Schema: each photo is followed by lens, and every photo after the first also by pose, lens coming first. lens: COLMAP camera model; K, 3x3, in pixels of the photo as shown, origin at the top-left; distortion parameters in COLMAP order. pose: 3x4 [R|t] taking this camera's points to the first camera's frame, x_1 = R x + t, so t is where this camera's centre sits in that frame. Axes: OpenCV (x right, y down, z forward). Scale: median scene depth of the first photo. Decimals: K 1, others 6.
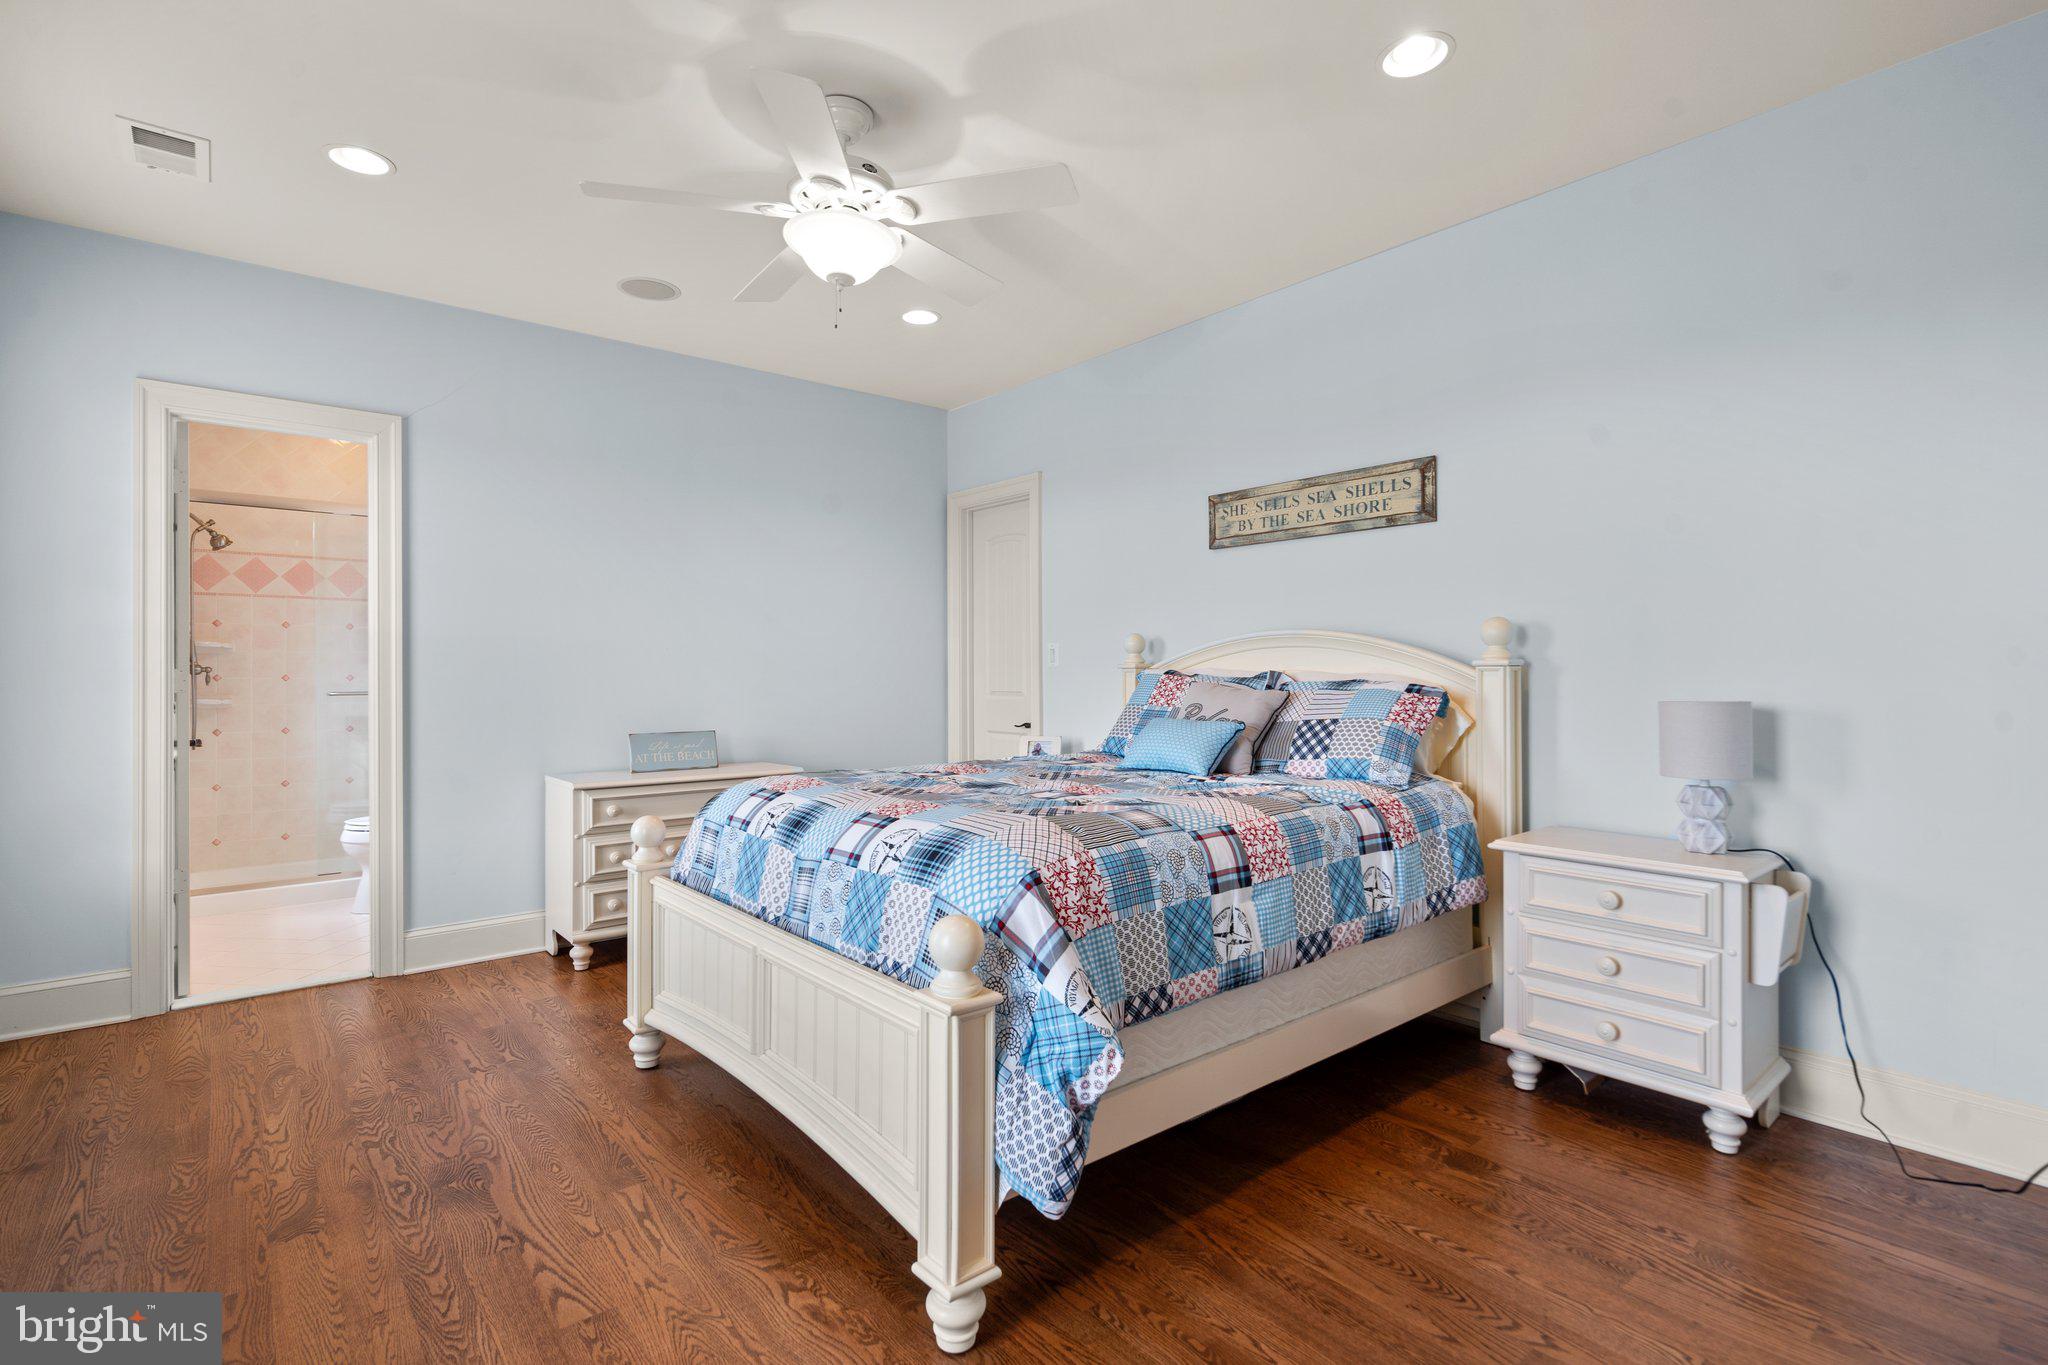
lens RADIAL K [[958.6, 0, 1012.4], [0, 958.6, 679.5], [0, 0, 1]] dist [-0.000744, 0.000203]
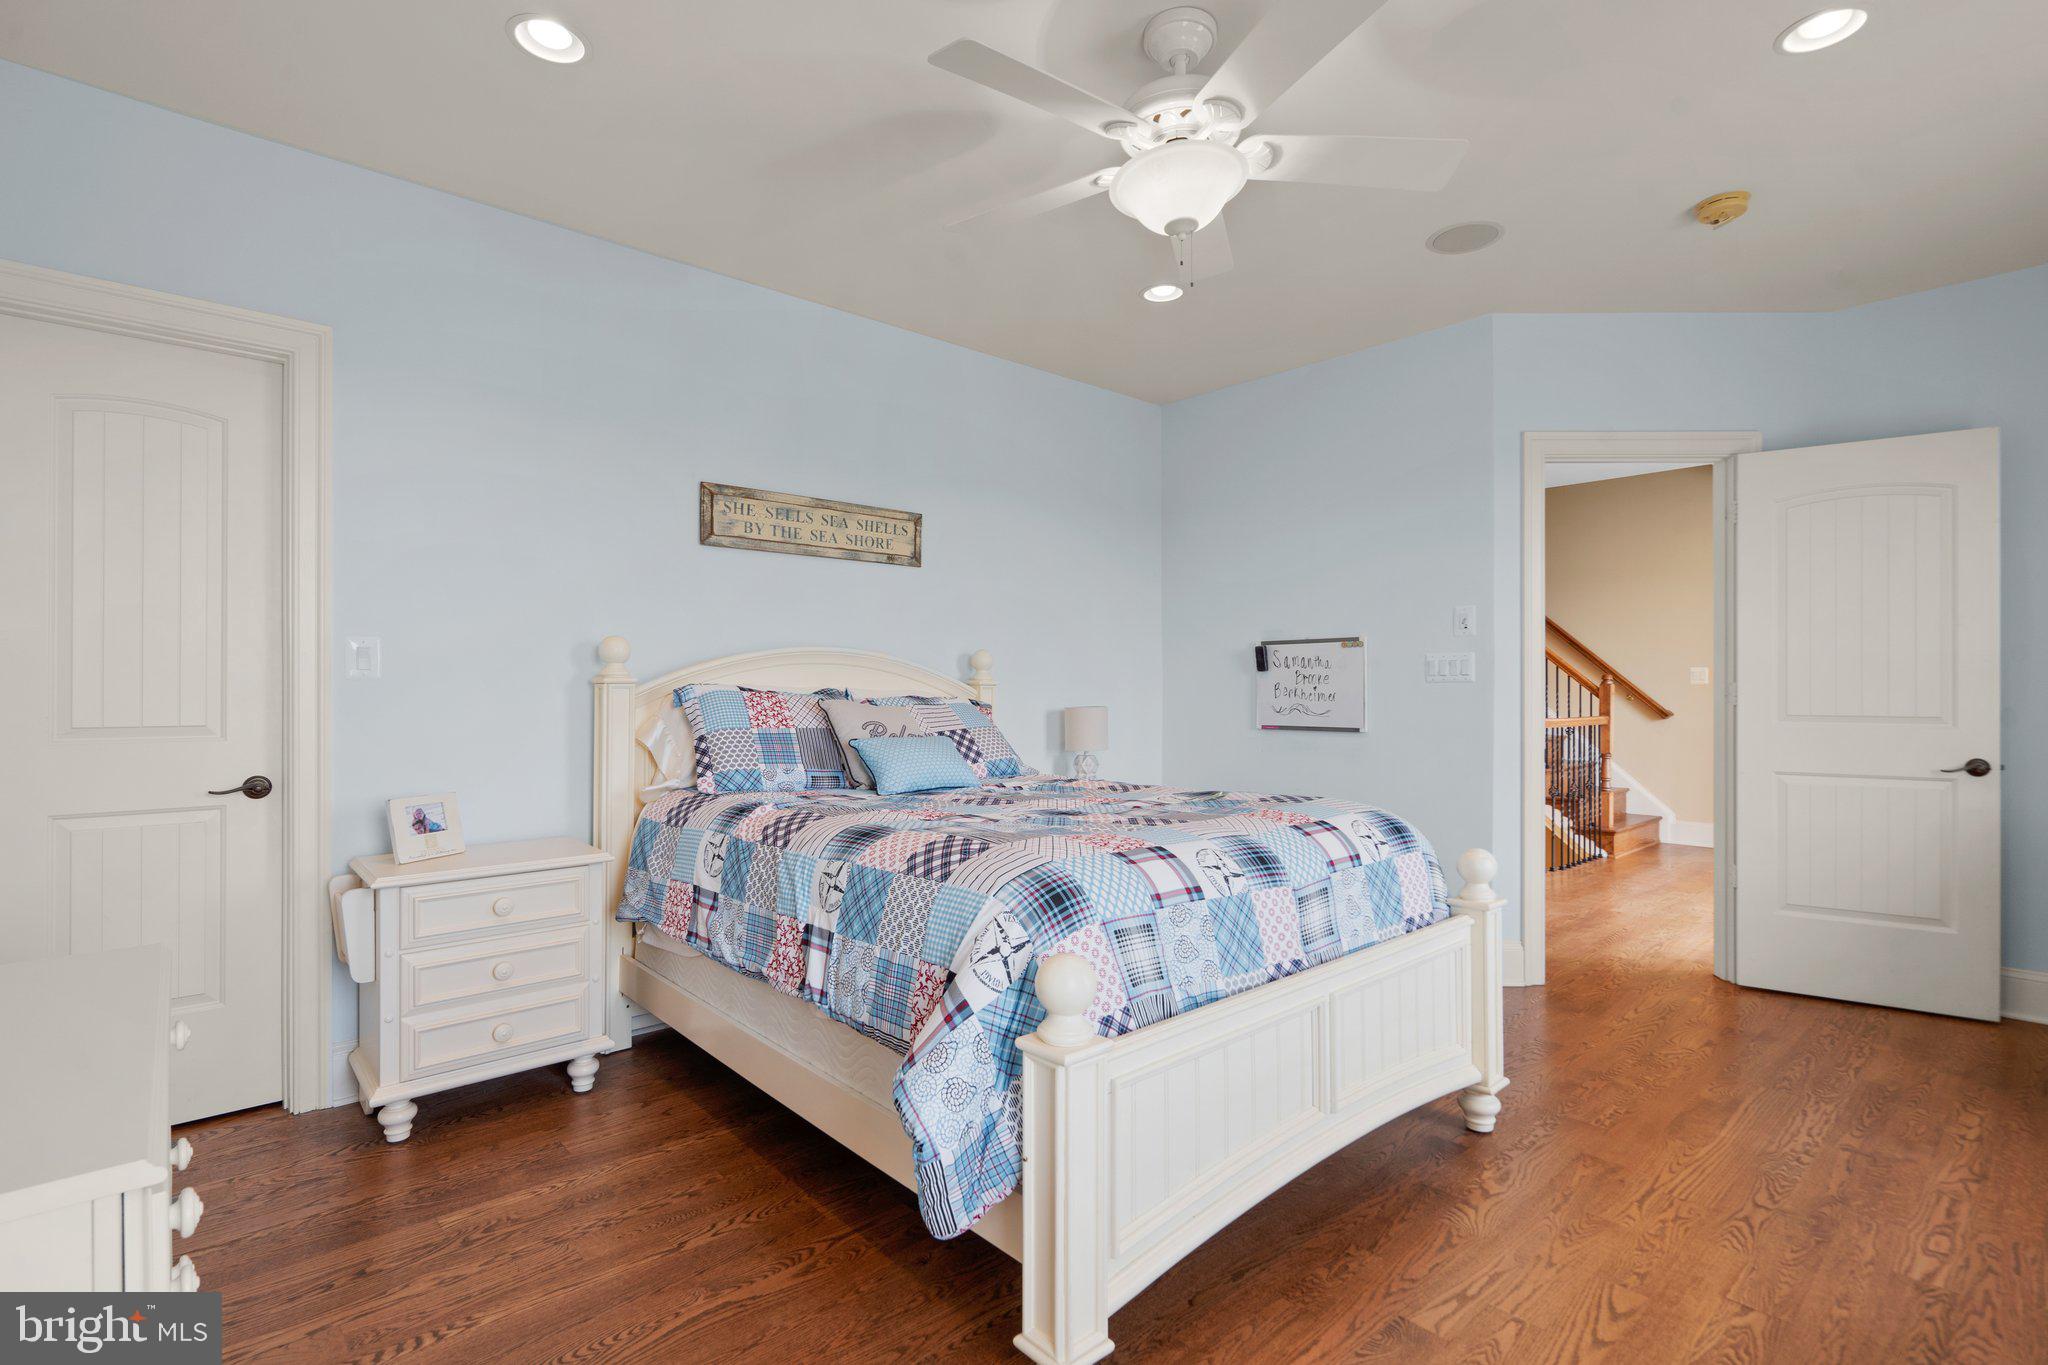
lens RADIAL K [[934.2, 0, 1016.1], [0, 934.2, 692.6], [0, 0, 1]] dist [-0.021150, 0.001344]
pose [[-0.015444, -0.000577, 0.999881, -0.774056], [0.005574, 0.999984, 0.000663, -0.001998], [-0.999865, 0.005584, -0.015440, 0.895227]]
